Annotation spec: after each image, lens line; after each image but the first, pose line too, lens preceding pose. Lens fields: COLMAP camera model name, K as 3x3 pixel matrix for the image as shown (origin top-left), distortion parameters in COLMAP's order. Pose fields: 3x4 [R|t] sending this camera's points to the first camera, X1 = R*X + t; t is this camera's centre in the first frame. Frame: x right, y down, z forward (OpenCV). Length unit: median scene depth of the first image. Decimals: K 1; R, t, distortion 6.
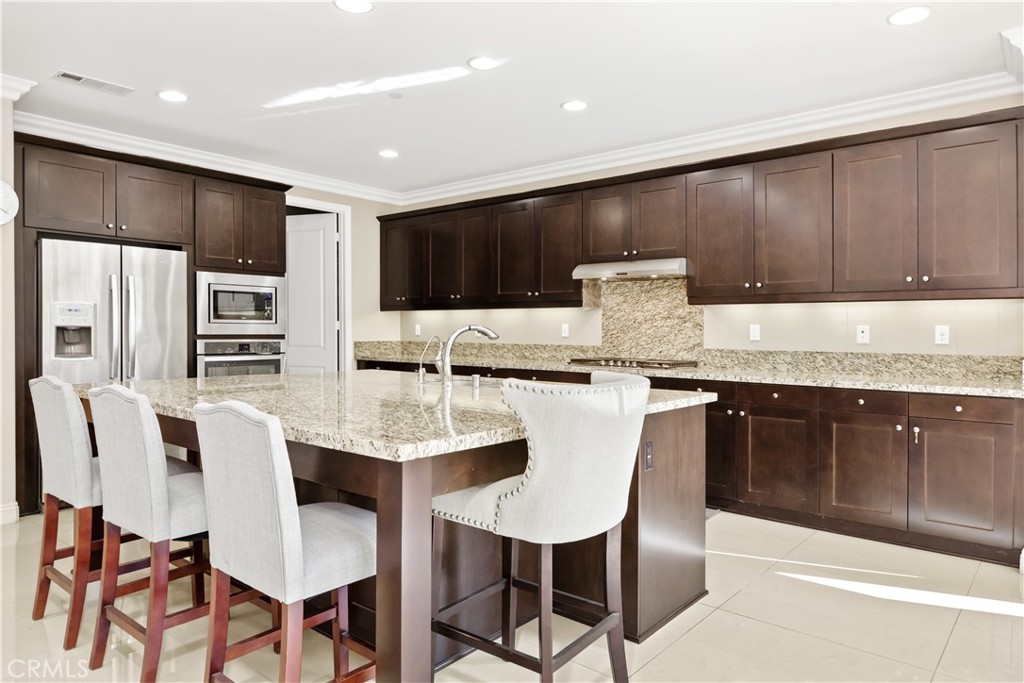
lens RADIAL K [[656.6, 0, 512.0], [0, 656.6, 341.5], [0, 0, 1]] dist [-0.000035, 0.001118]
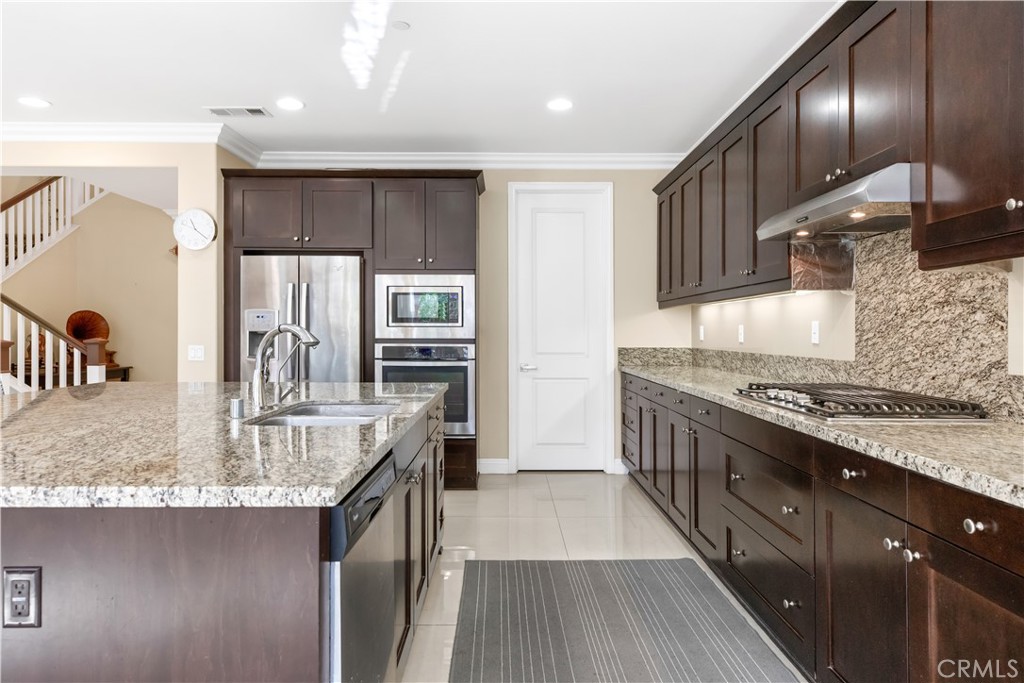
lens RADIAL K [[656.6, 0, 512.0], [0, 656.6, 341.5], [0, 0, 1]] dist [-0.000035, 0.001118]
pose [[0.653122, 0.004846, -0.757237, 0.397672], [-0.010901, 0.999936, -0.003002, -0.005172], [0.757174, 0.010215, 0.653133, 0.495981]]
